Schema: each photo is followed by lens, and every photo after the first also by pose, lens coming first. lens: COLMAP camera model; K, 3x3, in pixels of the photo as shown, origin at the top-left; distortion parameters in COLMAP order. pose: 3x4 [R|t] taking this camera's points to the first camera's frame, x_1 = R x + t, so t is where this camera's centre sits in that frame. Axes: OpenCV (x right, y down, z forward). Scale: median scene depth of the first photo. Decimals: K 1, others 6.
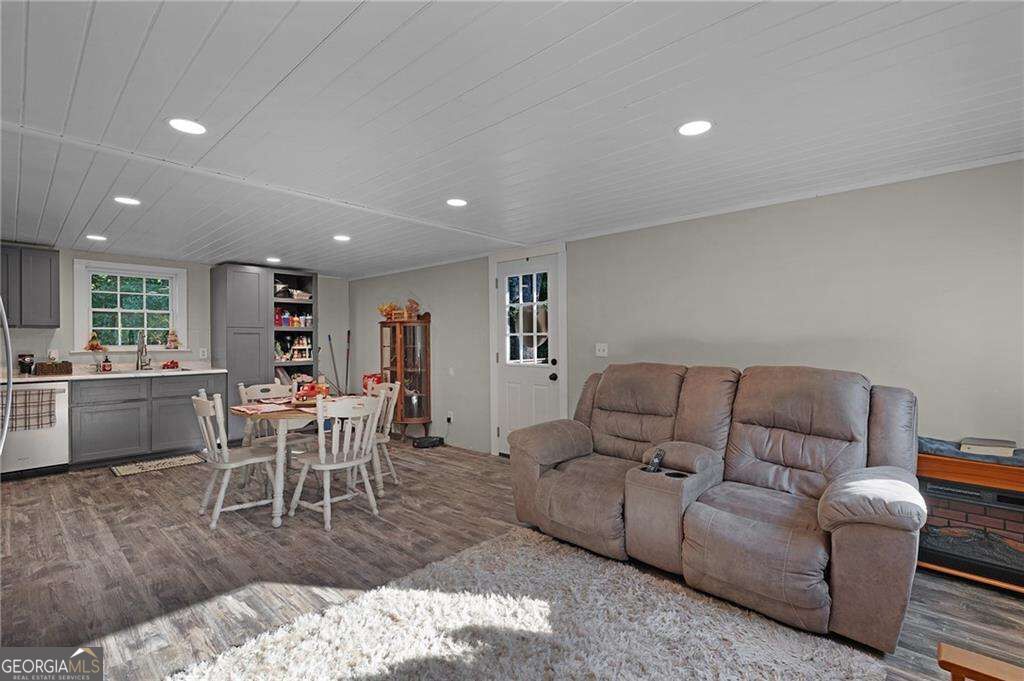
lens RADIAL K [[466.7, 0, 515.8], [0, 466.7, 335.9], [0, 0, 1]] dist [-0.003234, 0.001843]
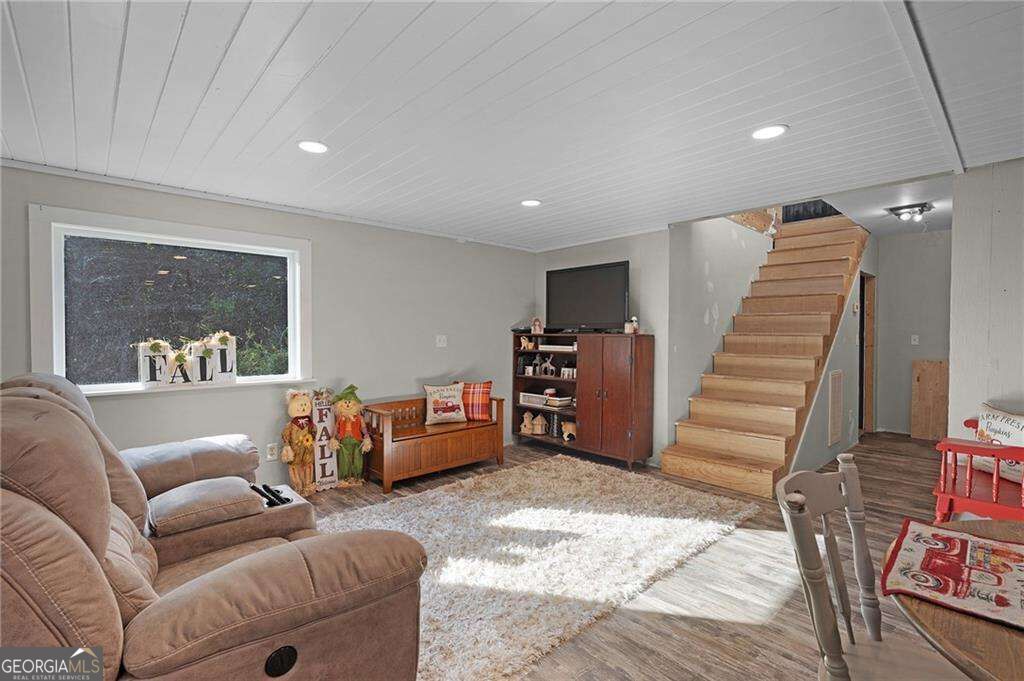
lens RADIAL K [[466.7, 0, 510.8], [0, 466.7, 338.6], [0, 0, 1]] dist [-0.003234, 0.001843]
pose [[-0.996119, 0.003502, 0.087942, -0.082599], [0.004295, 0.999952, 0.008825, 0.005674], [-0.087907, 0.009168, -0.996086, 0.884104]]
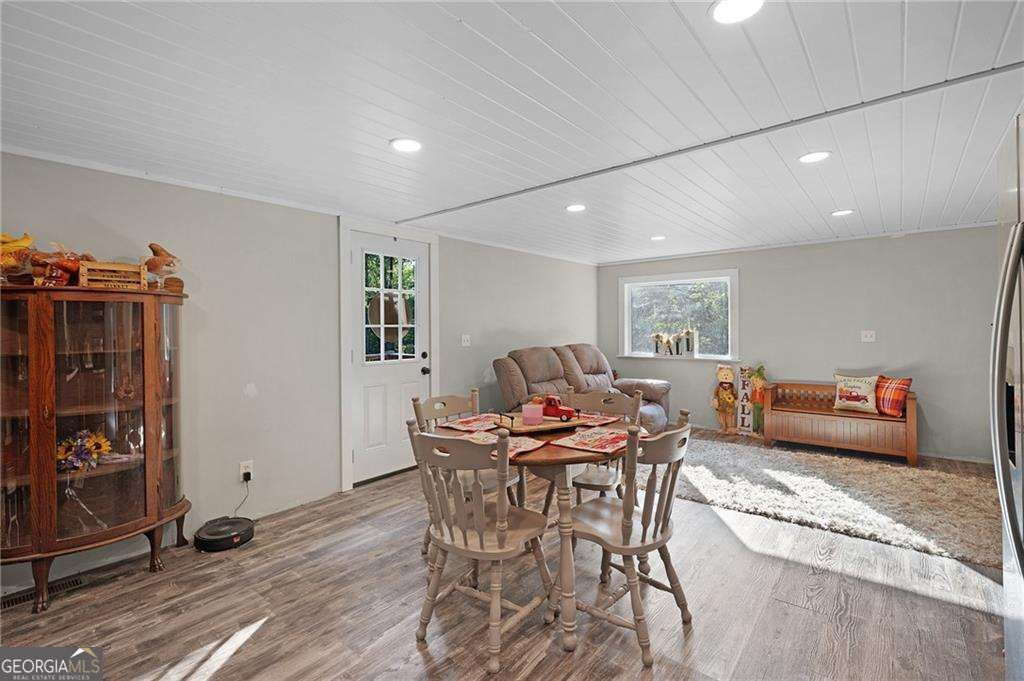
lens RADIAL K [[466.7, 0, 511.3], [0, 466.7, 324.4], [0, 0, 1]] dist [-0.003234, 0.001843]
pose [[-0.053186, 0.016498, 0.998448, -0.788882], [0.002909, 0.999862, -0.016366, 0.007705], [-0.998580, 0.002034, -0.053227, 0.776074]]
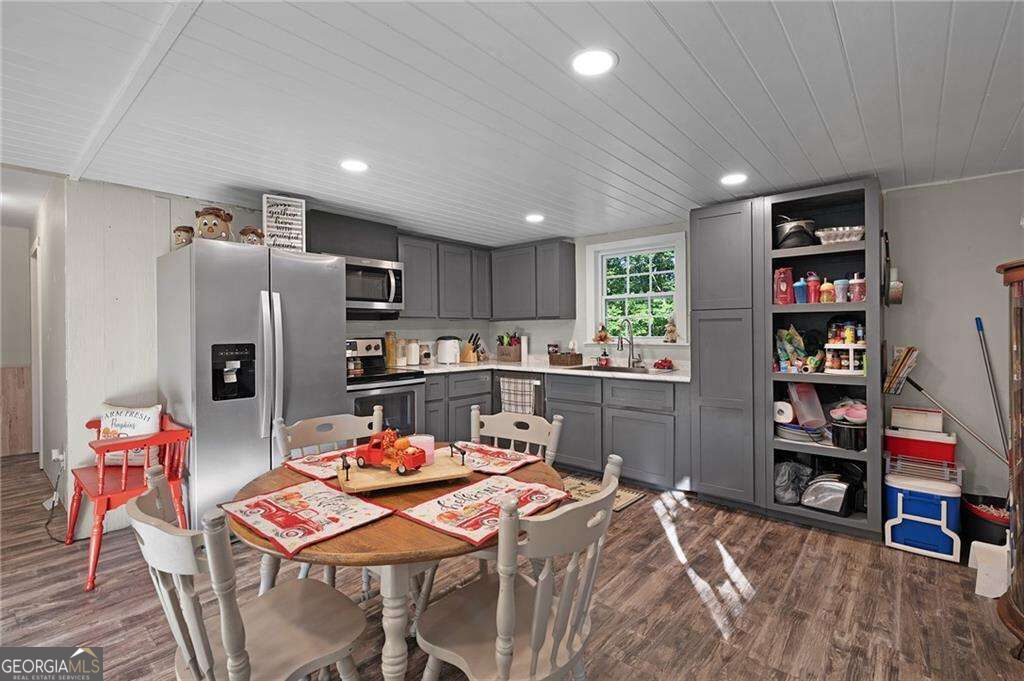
lens RADIAL K [[466.7, 0, 505.9], [0, 466.7, 335.0], [0, 0, 1]] dist [-0.003234, 0.001843]
pose [[0.021482, 0.010572, -0.999713, 0.004212], [0.013809, 0.999846, 0.010870, 0.004340], [0.999674, -0.014038, 0.021333, 0.785507]]
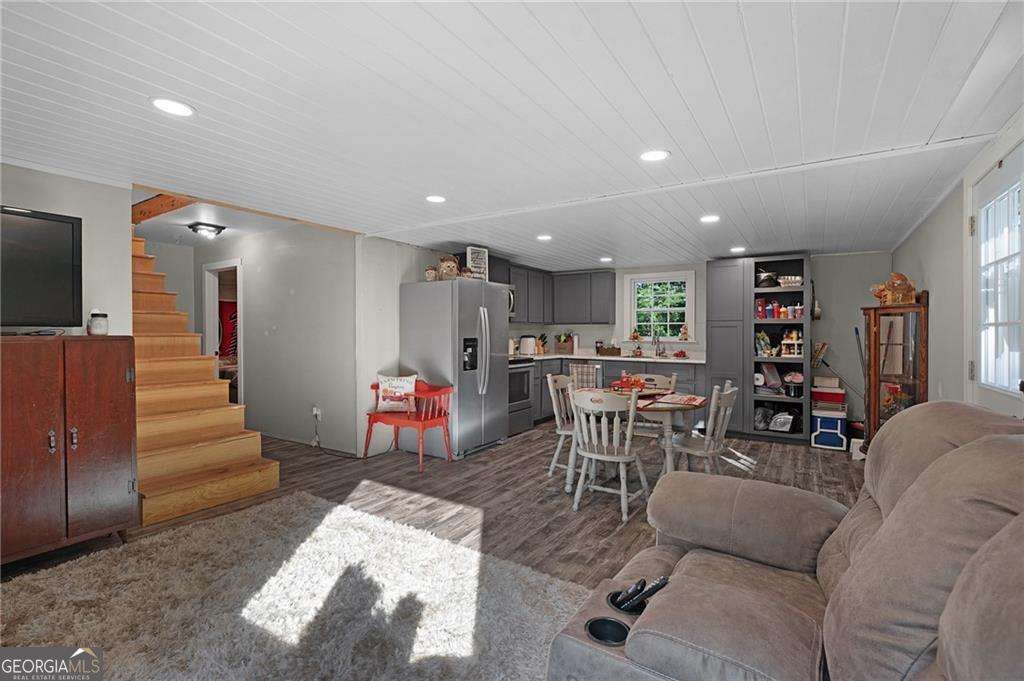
lens RADIAL K [[466.7, 0, 506.7], [0, 466.7, 338.8], [0, 0, 1]] dist [-0.003234, 0.001843]
pose [[0.159494, 0.017404, -0.987046, 0.378969], [0.003013, 0.999831, 0.018116, 0.001305], [0.987194, -0.005864, 0.159414, 0.408315]]
